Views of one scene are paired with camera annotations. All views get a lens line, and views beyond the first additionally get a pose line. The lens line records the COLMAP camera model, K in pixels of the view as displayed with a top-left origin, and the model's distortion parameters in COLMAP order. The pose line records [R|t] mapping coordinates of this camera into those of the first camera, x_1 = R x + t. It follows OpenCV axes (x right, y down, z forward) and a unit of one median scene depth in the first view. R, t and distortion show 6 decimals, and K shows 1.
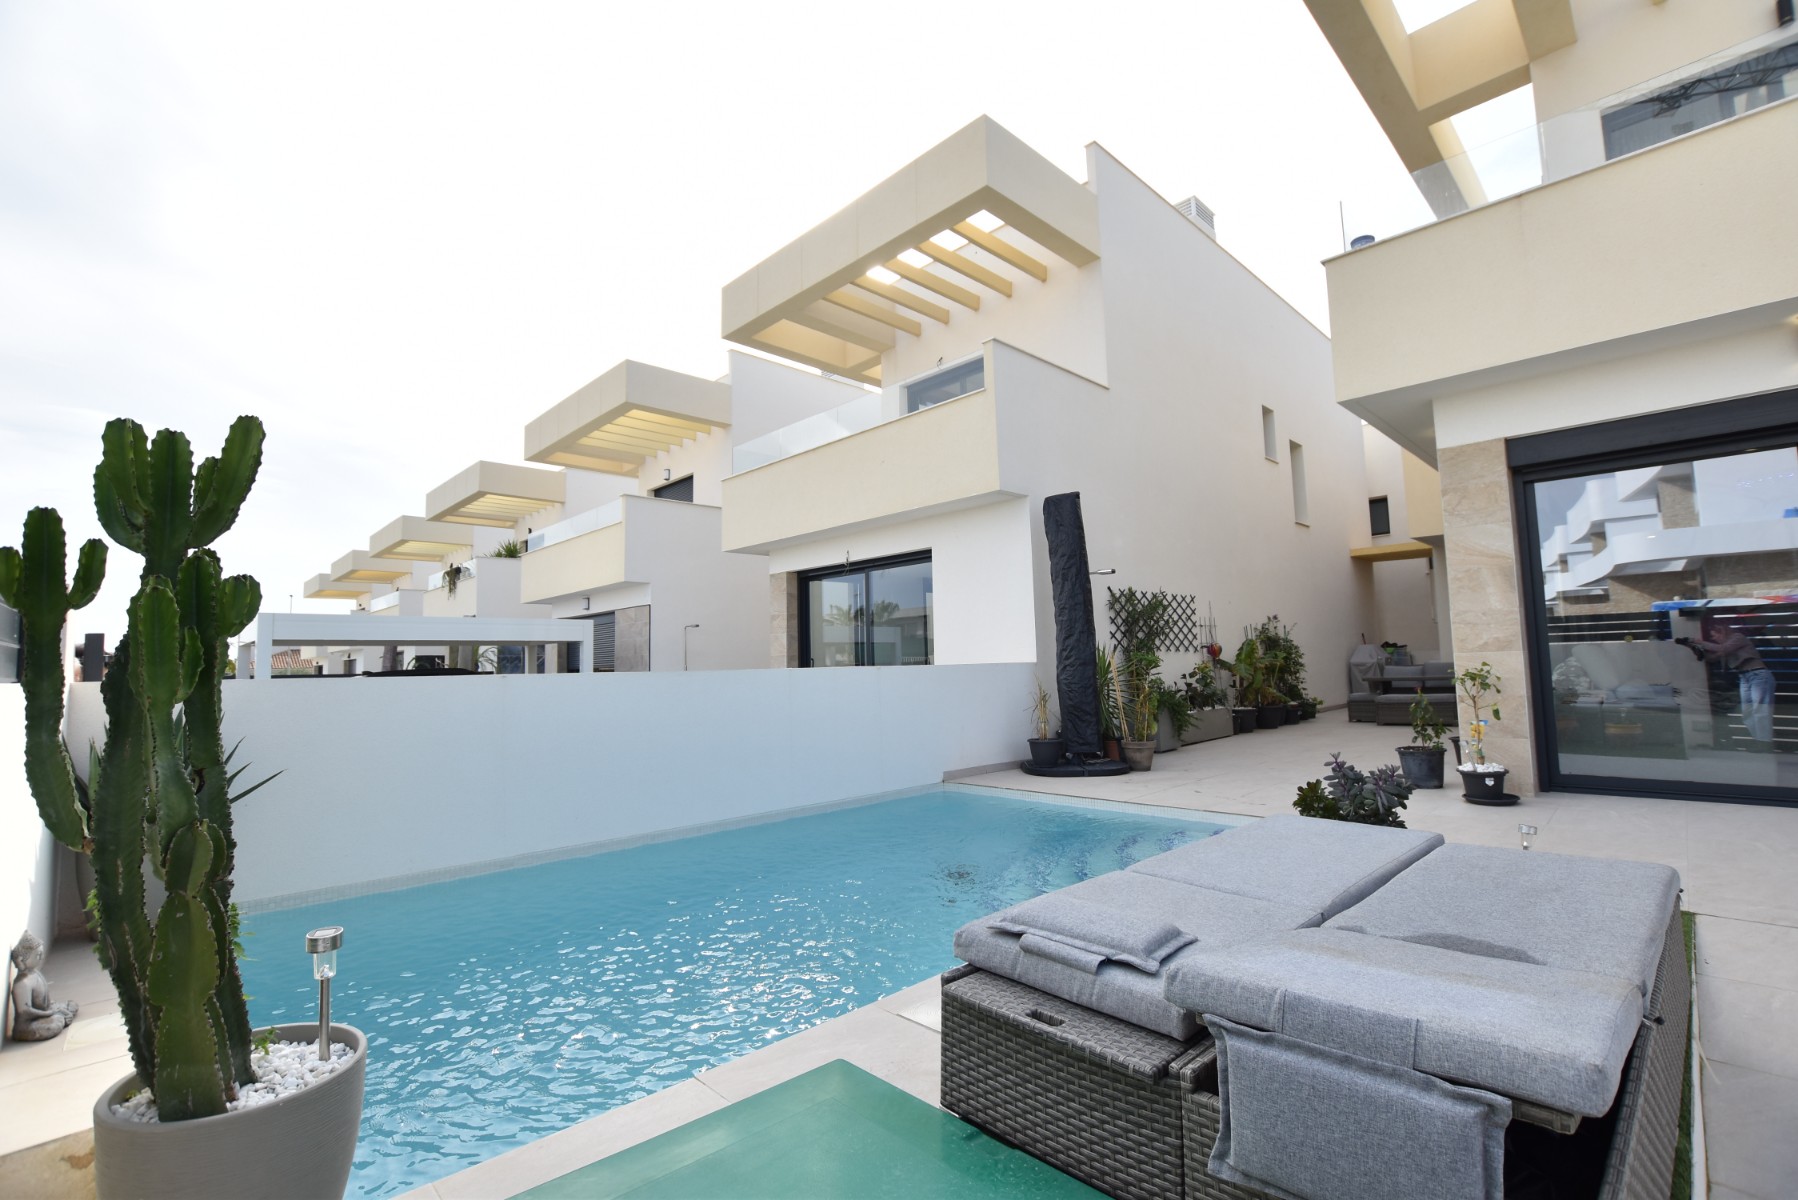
lens RADIAL K [[790.6, 0, 901.3], [0, 790.6, 600.4], [0, 0, 1]] dist [-0.030072, 0.002994]
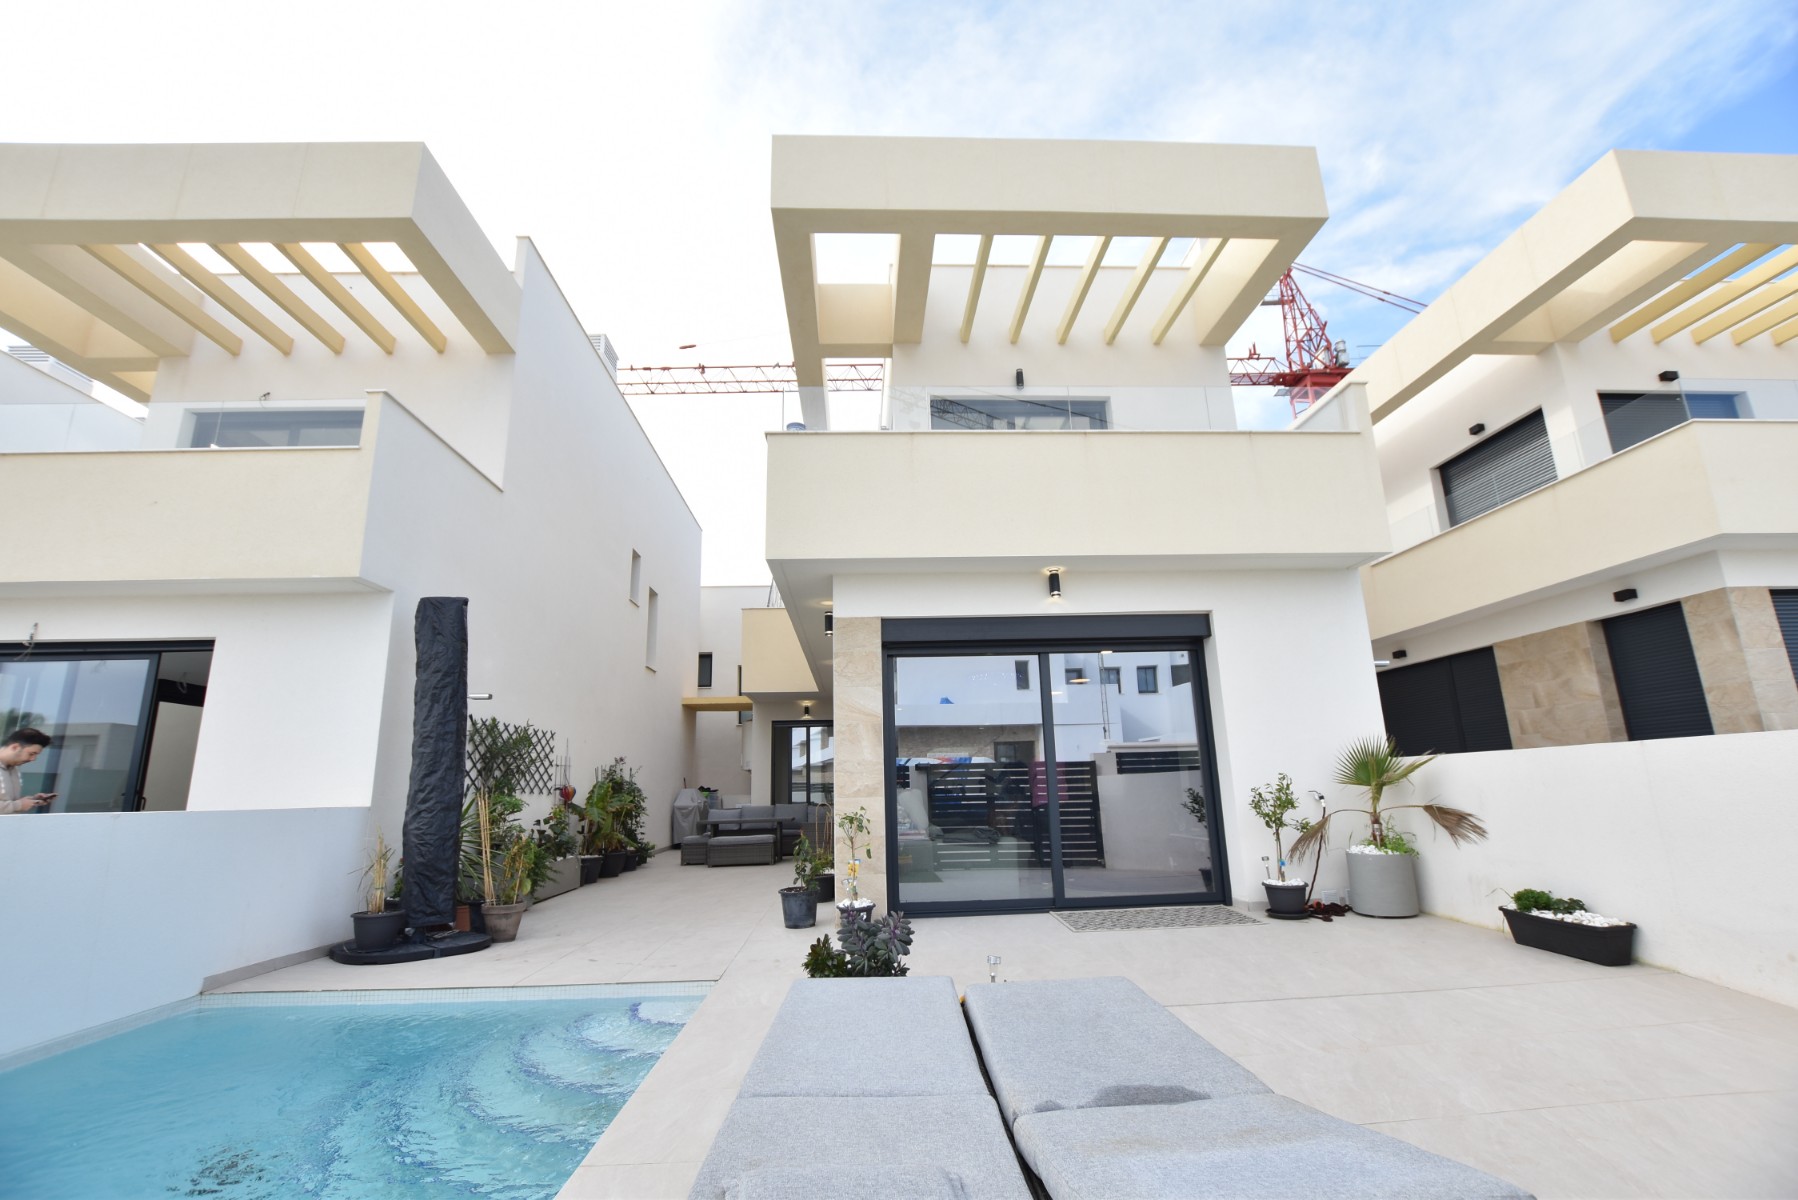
lens RADIAL K [[792.0, 0, 900.0], [0, 792.0, 600.7], [0, 0, 1]] dist [-0.035139, 0.007392]
pose [[0.663749, 0.181193, 0.725677, -0.070732], [-0.051376, 0.978967, -0.197445, 0.005950], [-0.746189, 0.093771, 0.659097, 0.103843]]
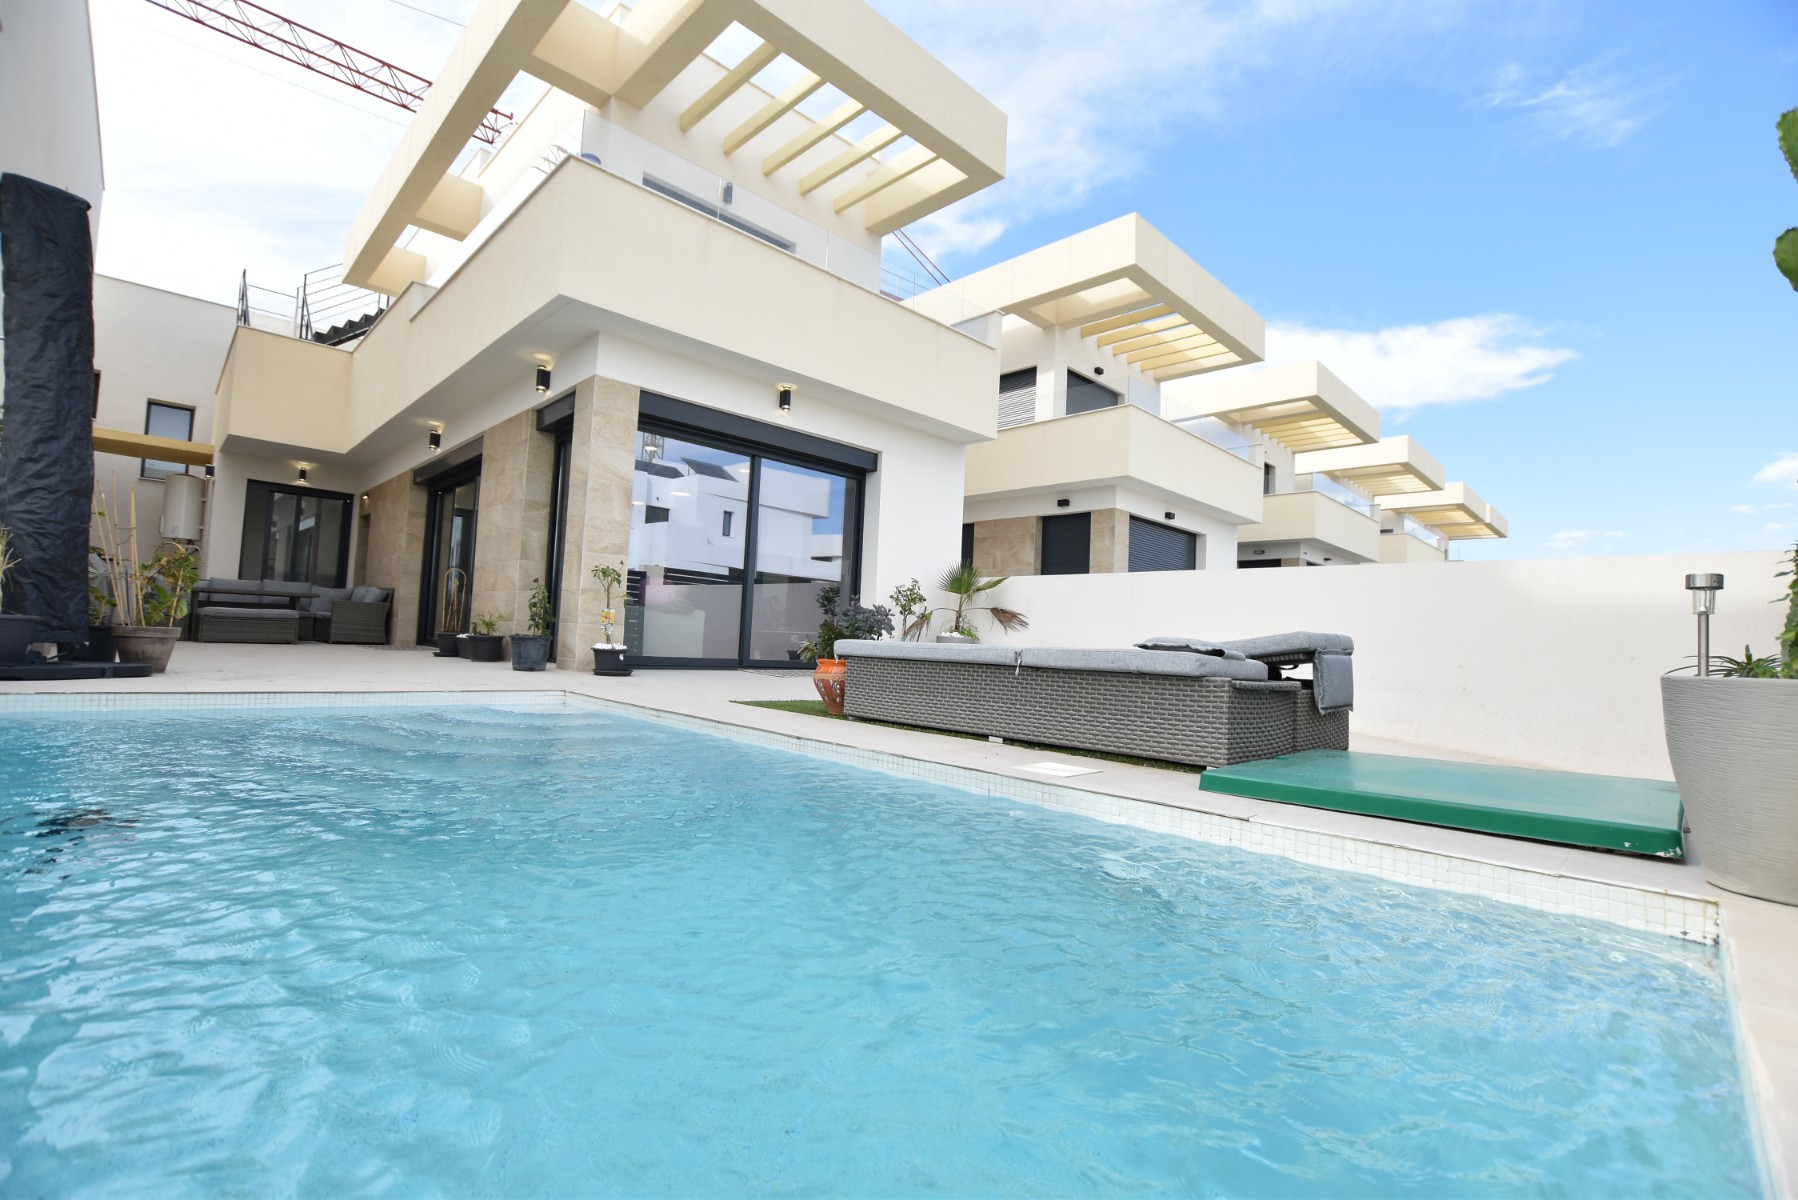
lens RADIAL K [[792.0, 0, 900.0], [0, 792.0, 600.7], [0, 0, 1]] dist [-0.035139, 0.007392]
pose [[-0.003994, 0.077578, 0.996978, -0.300905], [-0.128311, 0.988705, -0.077448, 0.114497], [-0.991726, -0.128233, 0.006005, 0.351017]]
